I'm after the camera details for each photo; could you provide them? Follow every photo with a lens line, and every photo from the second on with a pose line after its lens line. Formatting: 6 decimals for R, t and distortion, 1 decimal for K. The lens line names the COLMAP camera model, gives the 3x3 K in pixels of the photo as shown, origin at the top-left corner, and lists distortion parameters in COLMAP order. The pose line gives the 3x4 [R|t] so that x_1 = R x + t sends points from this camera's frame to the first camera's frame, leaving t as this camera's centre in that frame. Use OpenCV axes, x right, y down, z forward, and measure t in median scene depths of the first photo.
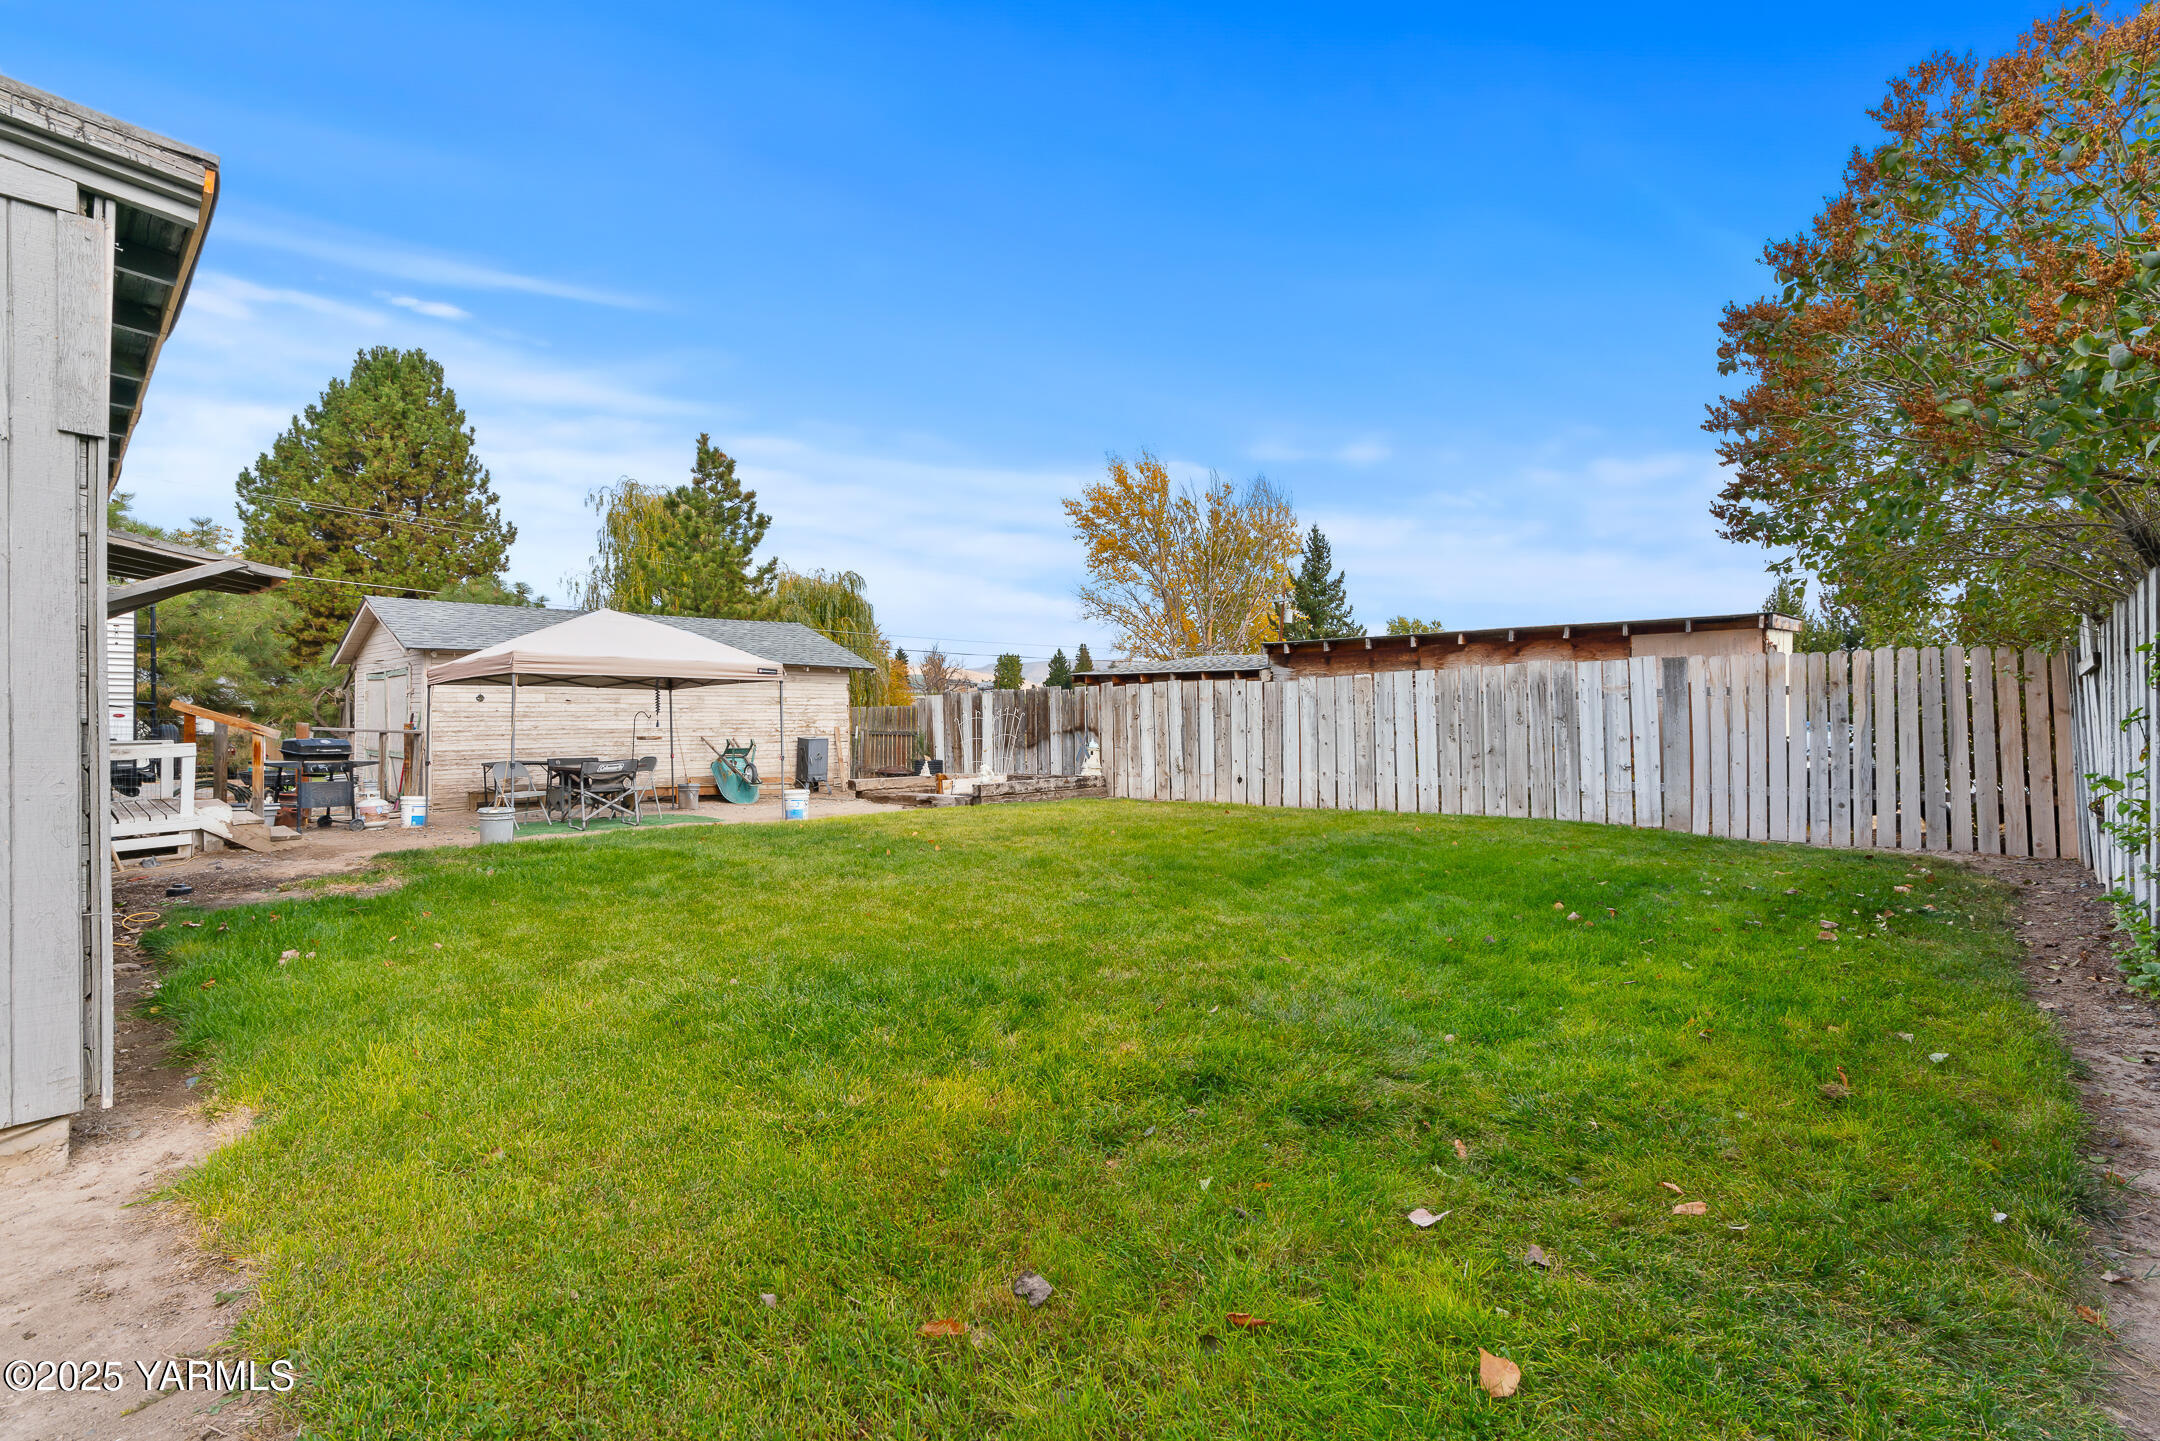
lens RADIAL K [[987.6, 0, 1047.6], [0, 987.6, 726.3], [0, 0, 1]] dist [-0.001540, 0.000606]
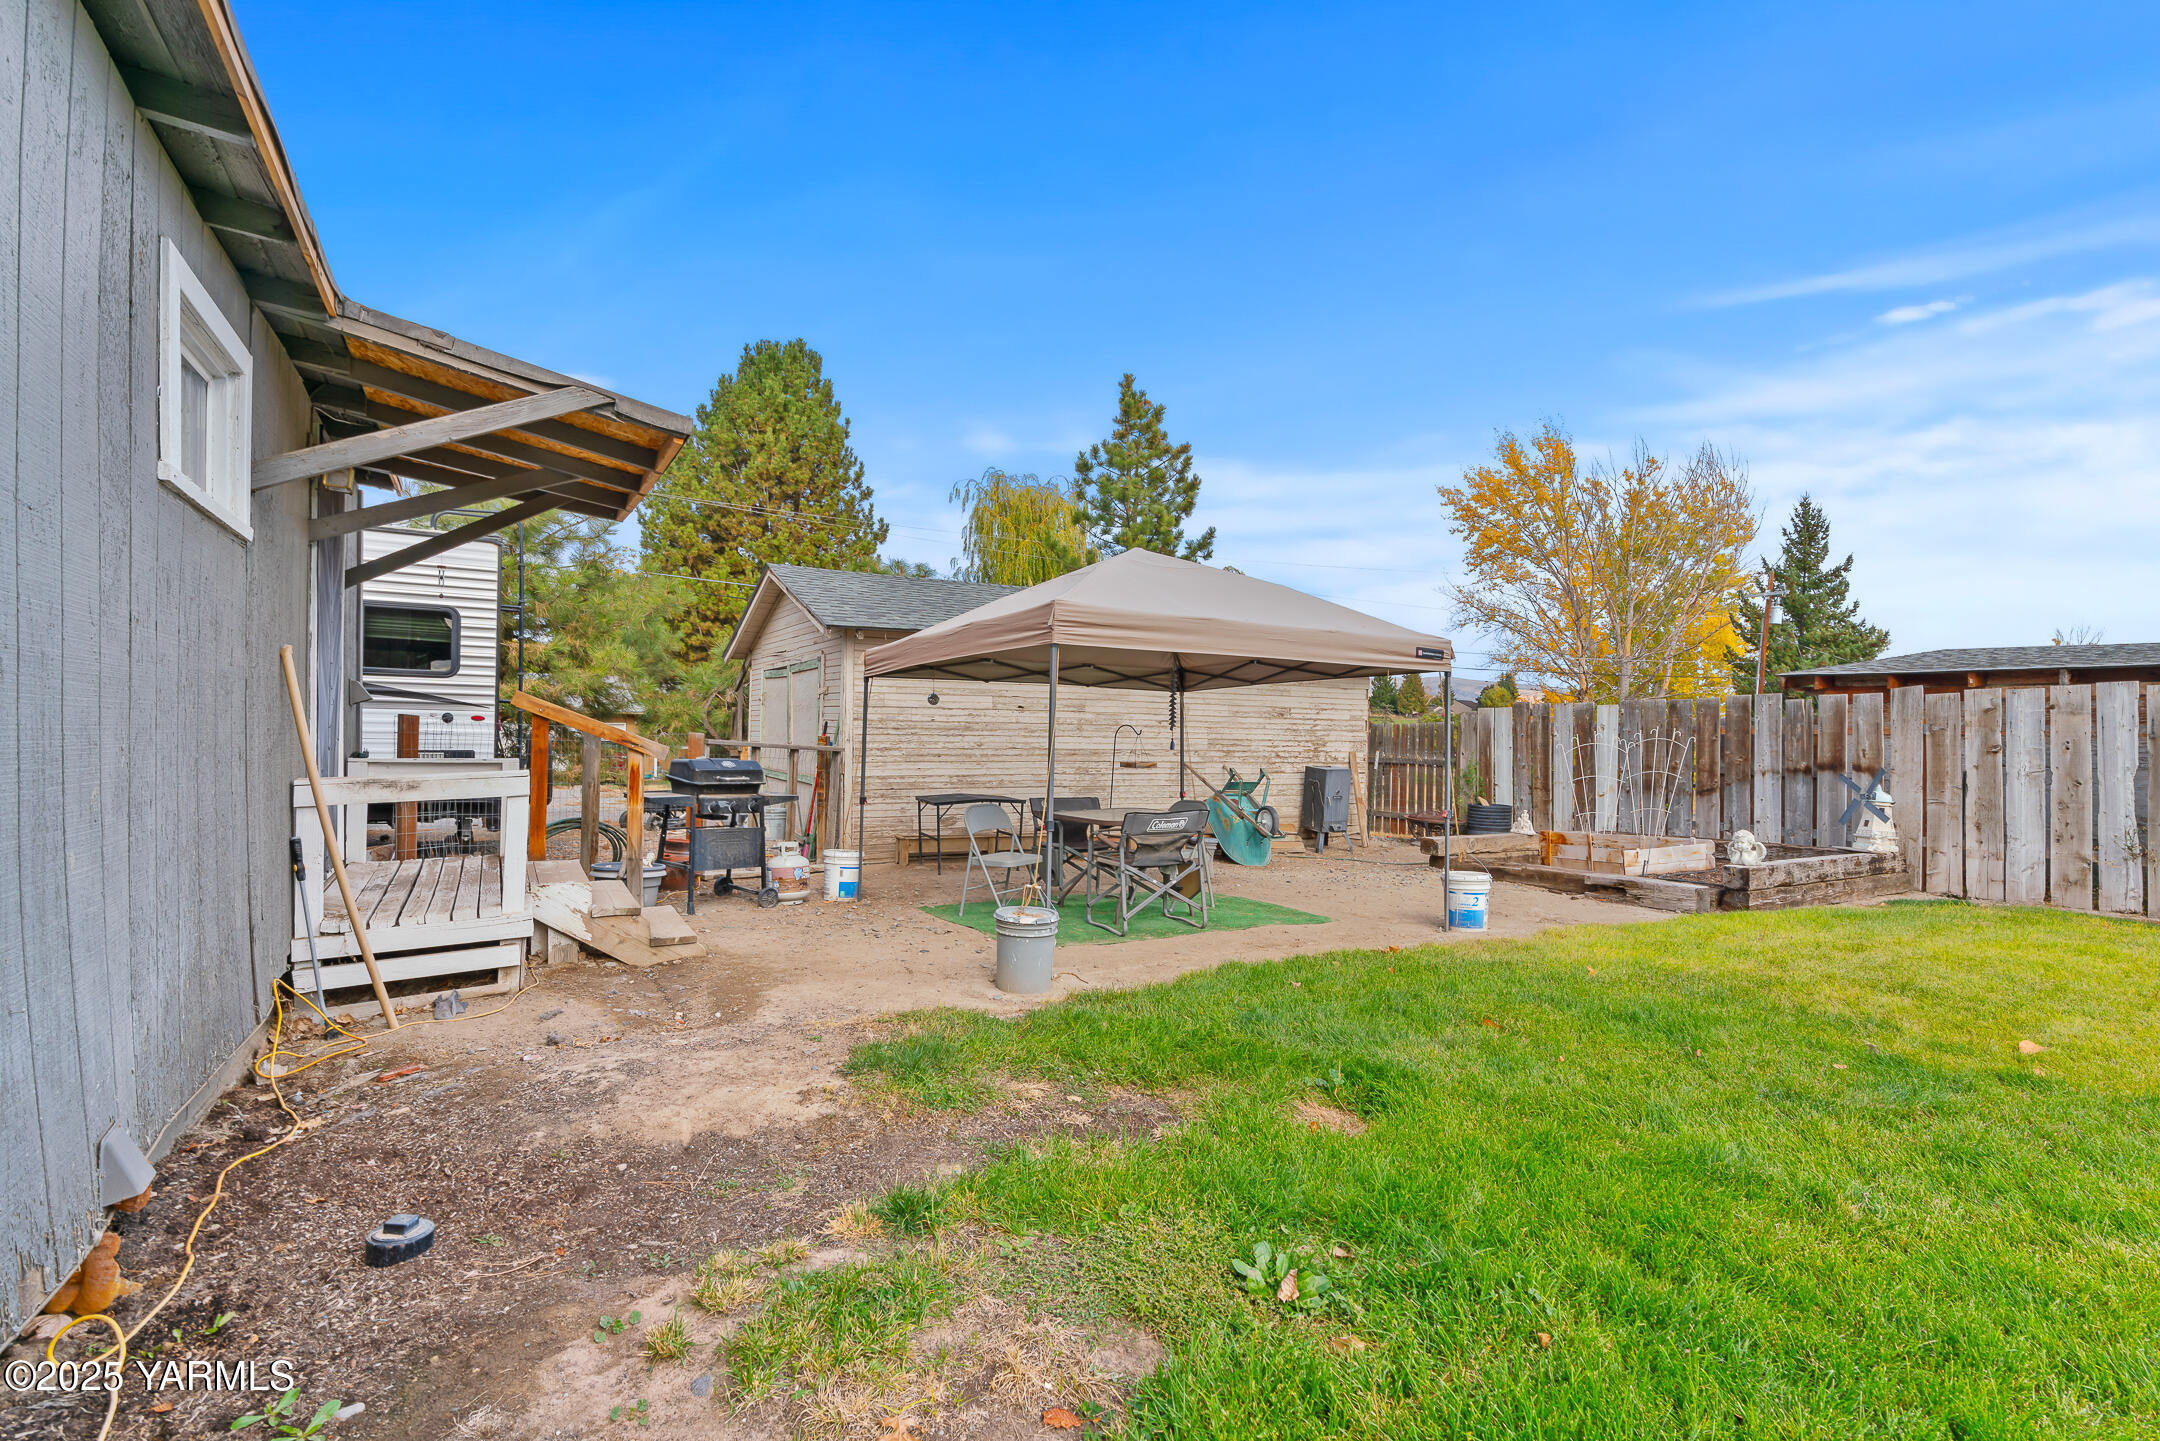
lens RADIAL K [[987.6, 0, 1054.2], [0, 987.6, 768.5], [0, 0, 1]] dist [-0.001540, 0.000606]
pose [[0.957498, 0.029486, -0.286928, -0.162907], [-0.022095, 0.999336, 0.028964, -0.002268], [0.287592, -0.021393, 0.957514, 0.211403]]
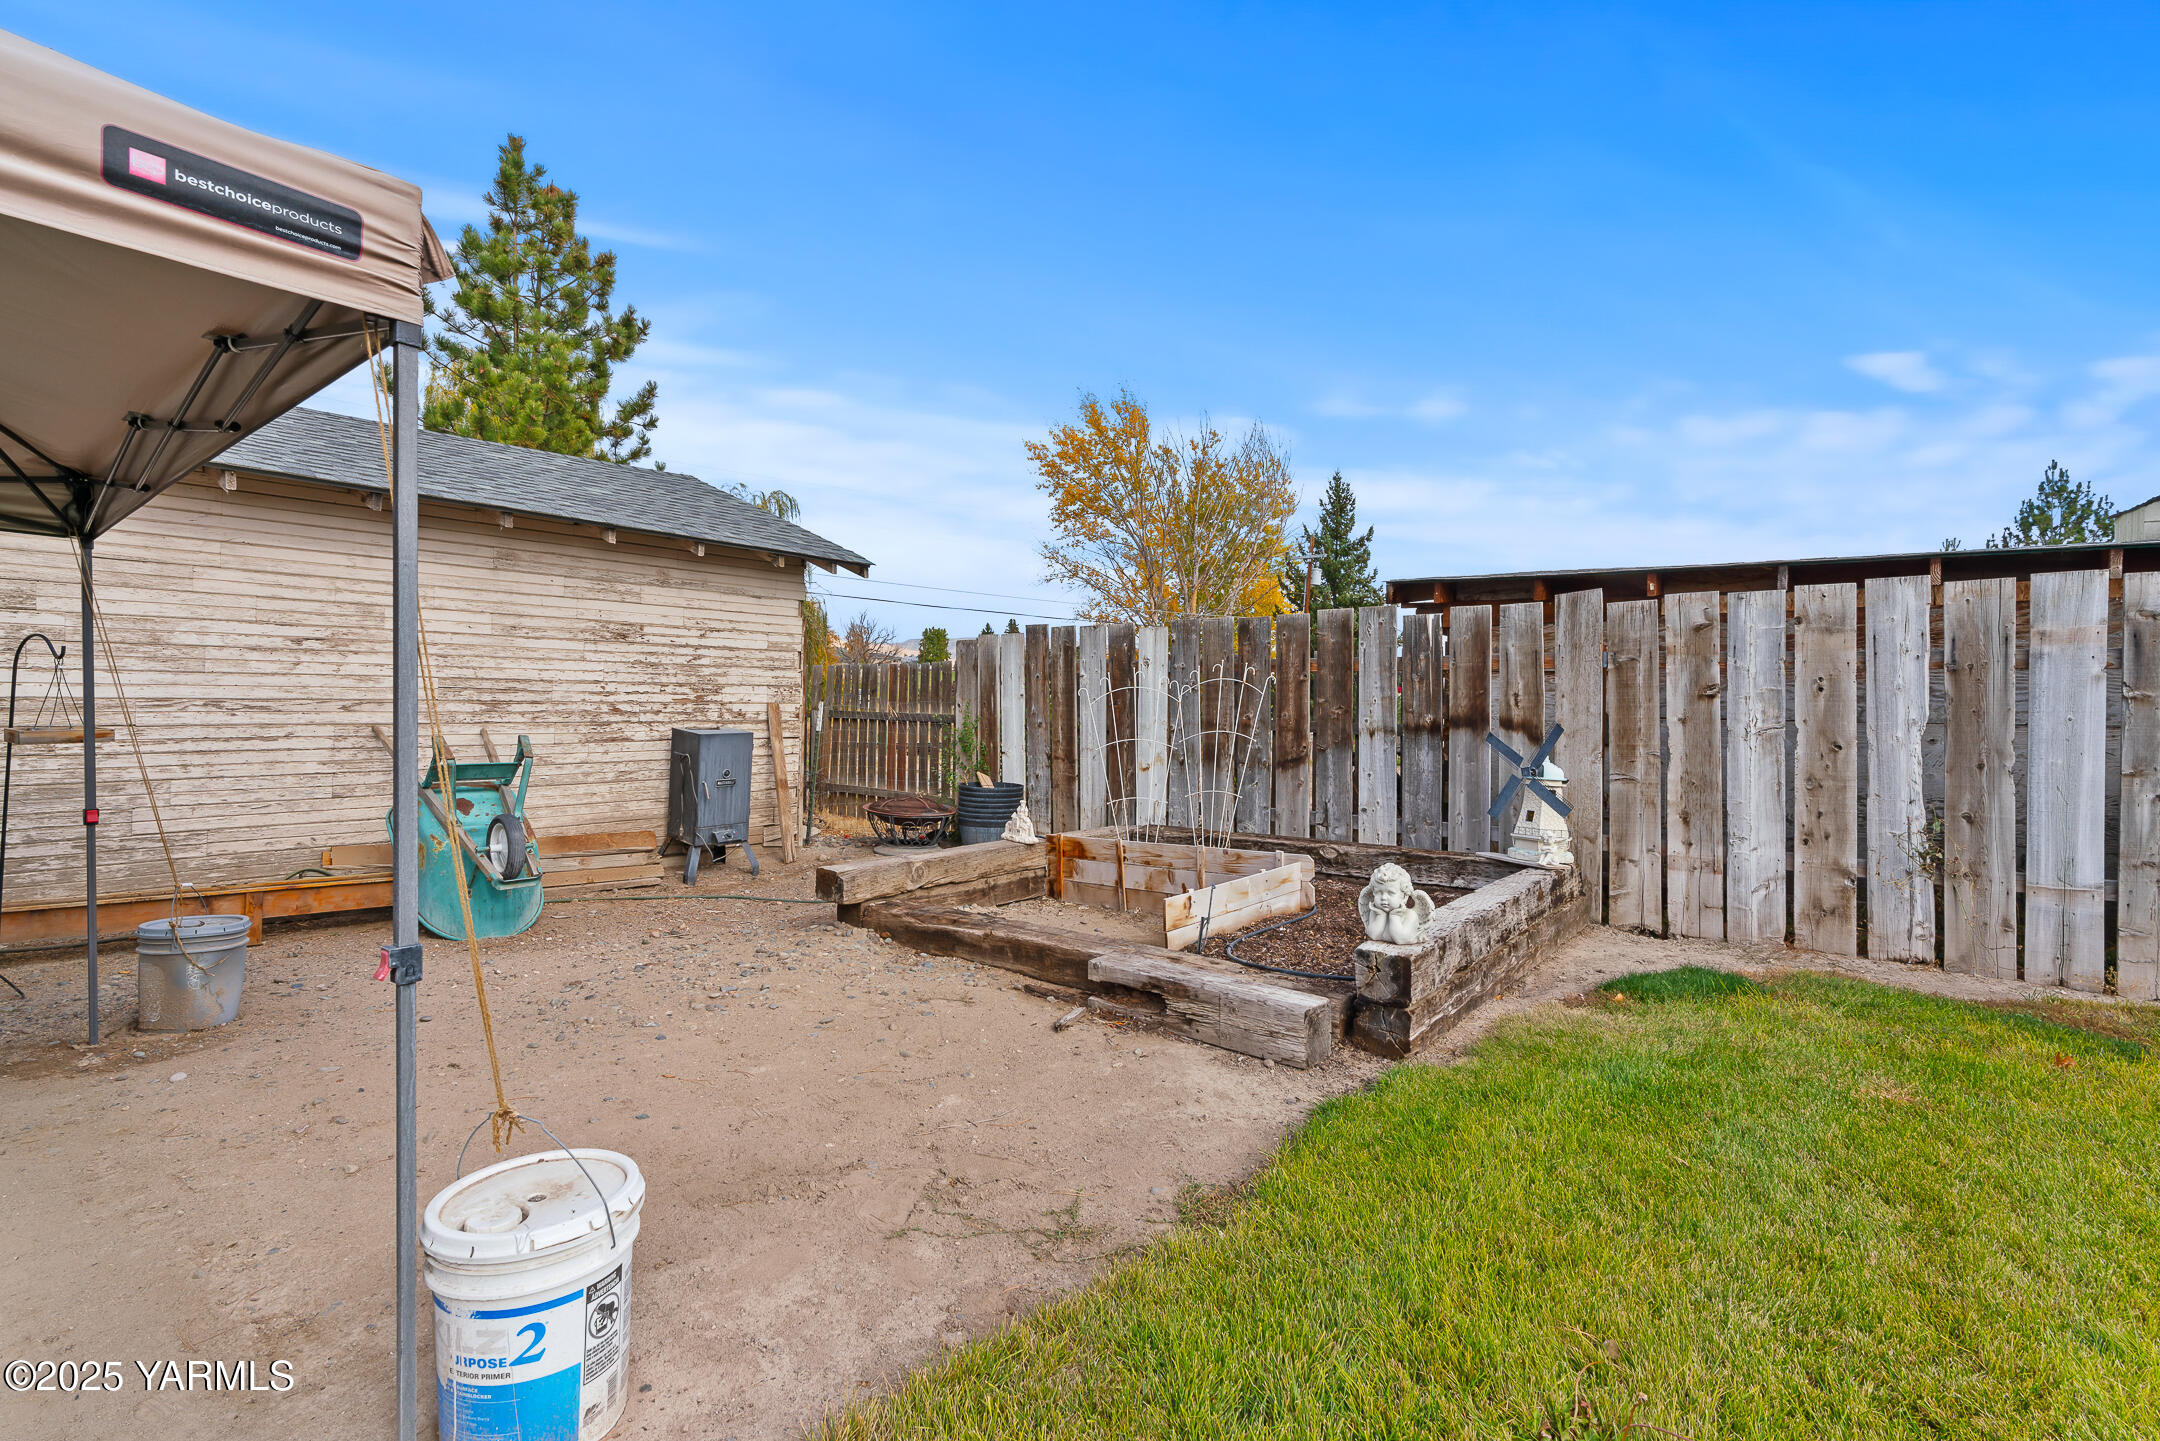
lens RADIAL K [[987.6, 0, 1021.1], [0, 987.6, 713.6], [0, 0, 1]] dist [-0.001540, 0.000606]
pose [[0.998170, 0.019909, 0.057097, -0.101932], [-0.020402, 0.999759, 0.008061, -0.000155], [-0.056923, -0.009211, 0.998336, 0.444415]]
